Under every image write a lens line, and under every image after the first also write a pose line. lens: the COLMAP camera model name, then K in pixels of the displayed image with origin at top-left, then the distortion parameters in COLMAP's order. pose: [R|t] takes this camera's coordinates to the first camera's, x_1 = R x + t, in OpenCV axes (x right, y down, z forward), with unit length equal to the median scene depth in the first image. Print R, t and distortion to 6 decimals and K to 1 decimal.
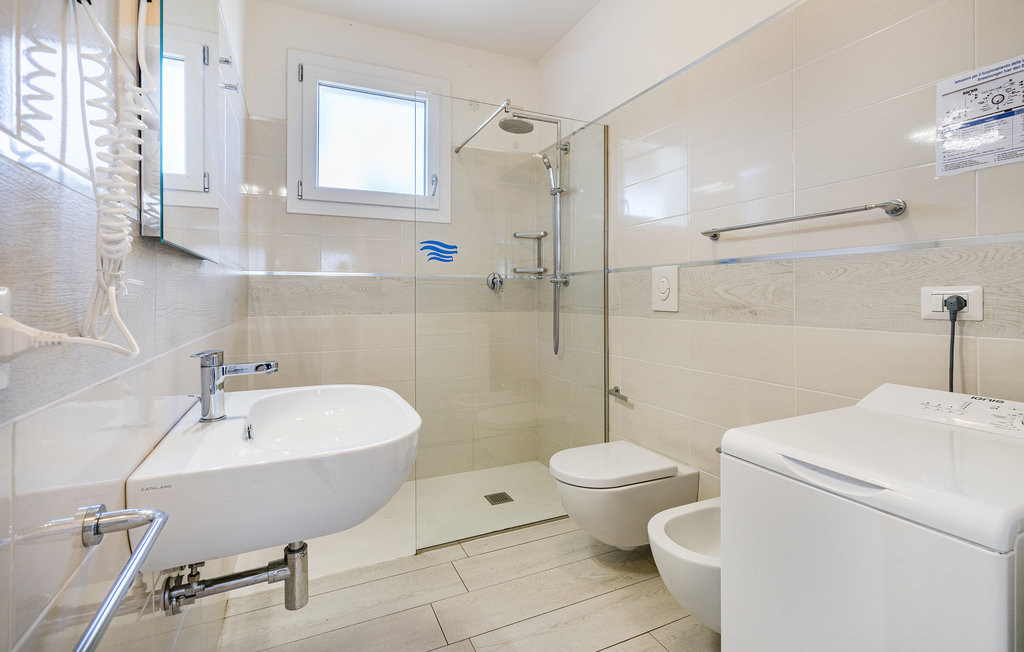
lens RADIAL K [[469.0, 0, 516.7], [0, 469.0, 294.1], [0, 0, 1]] dist [-0.003424, 0.000274]
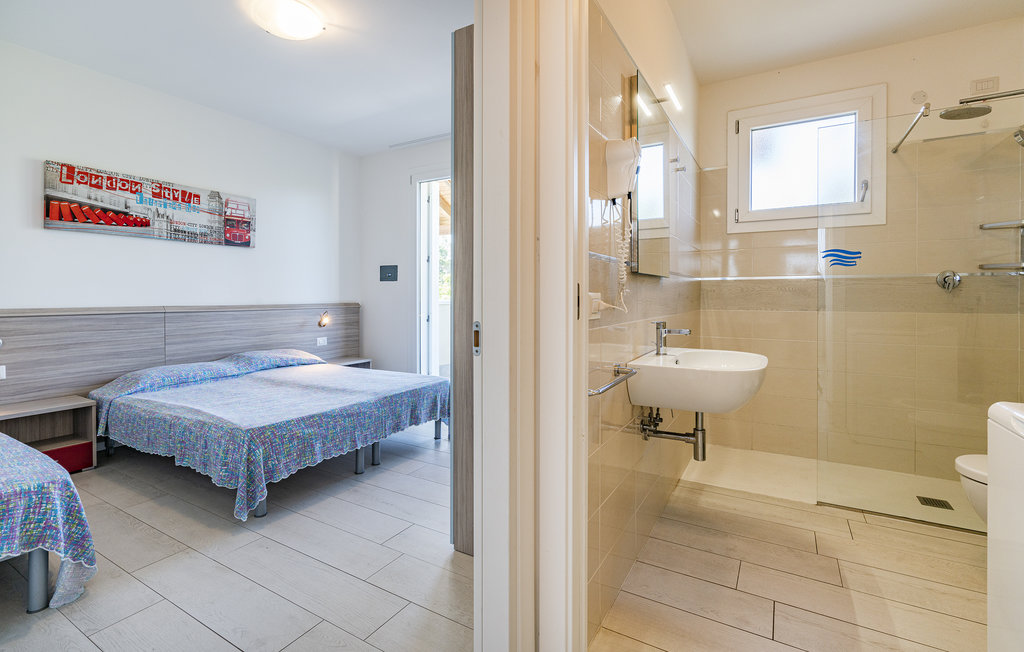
lens RADIAL K [[469.0, 0, 510.6], [0, 469.0, 294.7], [0, 0, 1]] dist [-0.003424, 0.000274]
pose [[0.570801, 0.000862, -0.821088, 0.311830], [0.000873, 0.999998, 0.001657, -0.001204], [0.821088, -0.001663, 0.570799, -0.338826]]
